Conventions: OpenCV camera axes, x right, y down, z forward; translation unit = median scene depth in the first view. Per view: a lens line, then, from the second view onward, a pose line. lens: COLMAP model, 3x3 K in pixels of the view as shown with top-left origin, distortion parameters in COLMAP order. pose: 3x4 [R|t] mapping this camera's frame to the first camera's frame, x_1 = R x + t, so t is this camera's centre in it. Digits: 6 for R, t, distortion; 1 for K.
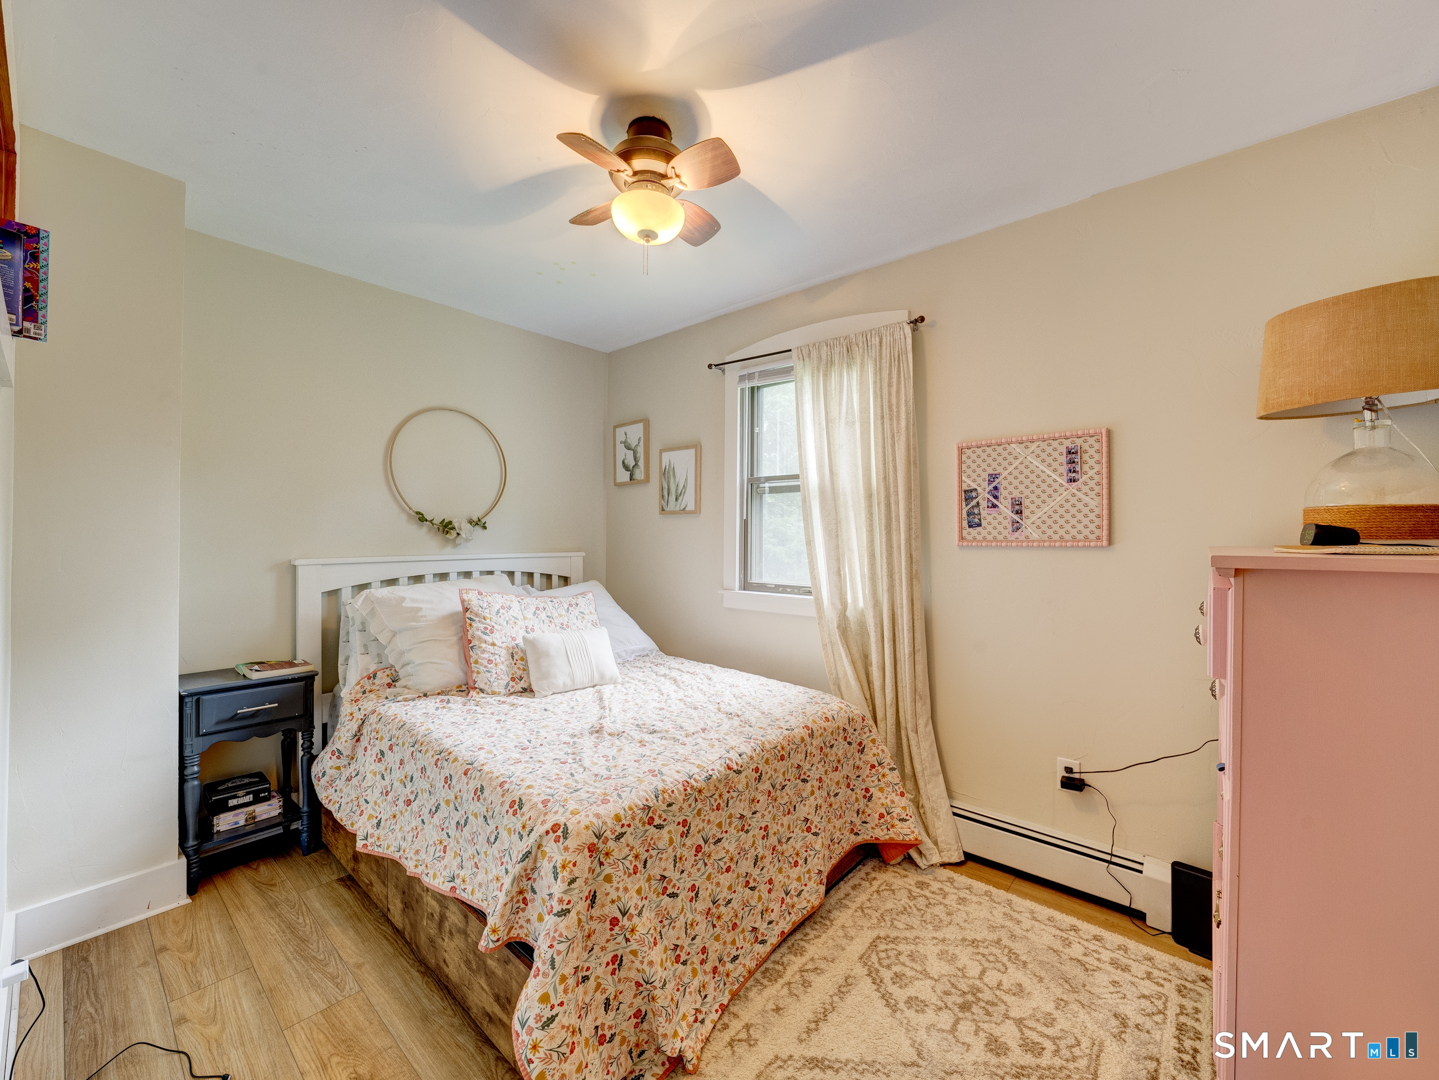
lens RADIAL K [[580.8, 0, 720.0], [0, 580.8, 536.7], [0, 0, 1]] dist [0.000070, 0.000002]
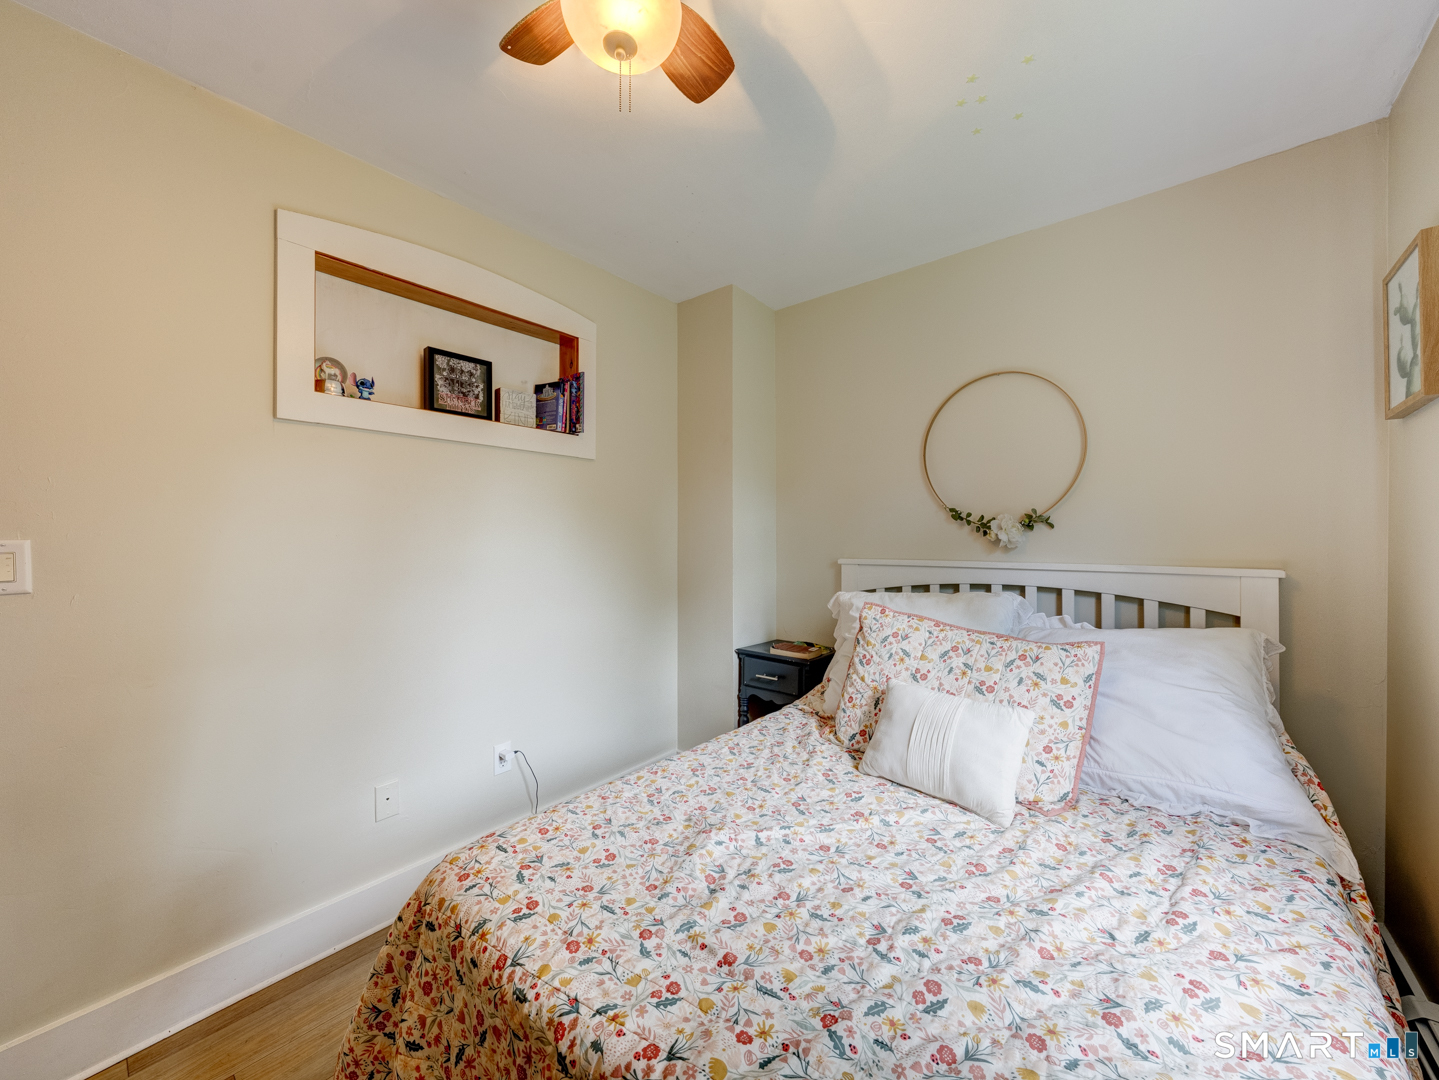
lens RADIAL K [[544.4, 0, 719.2], [0, 544.4, 538.9], [0, 0, 1]] dist [-0.011296, 0.000021]
pose [[0.016950, -0.001443, -0.999855, 0.273846], [0.001079, 0.999998, -0.001425, 0.001971], [0.999856, -0.001055, 0.016951, 0.684909]]
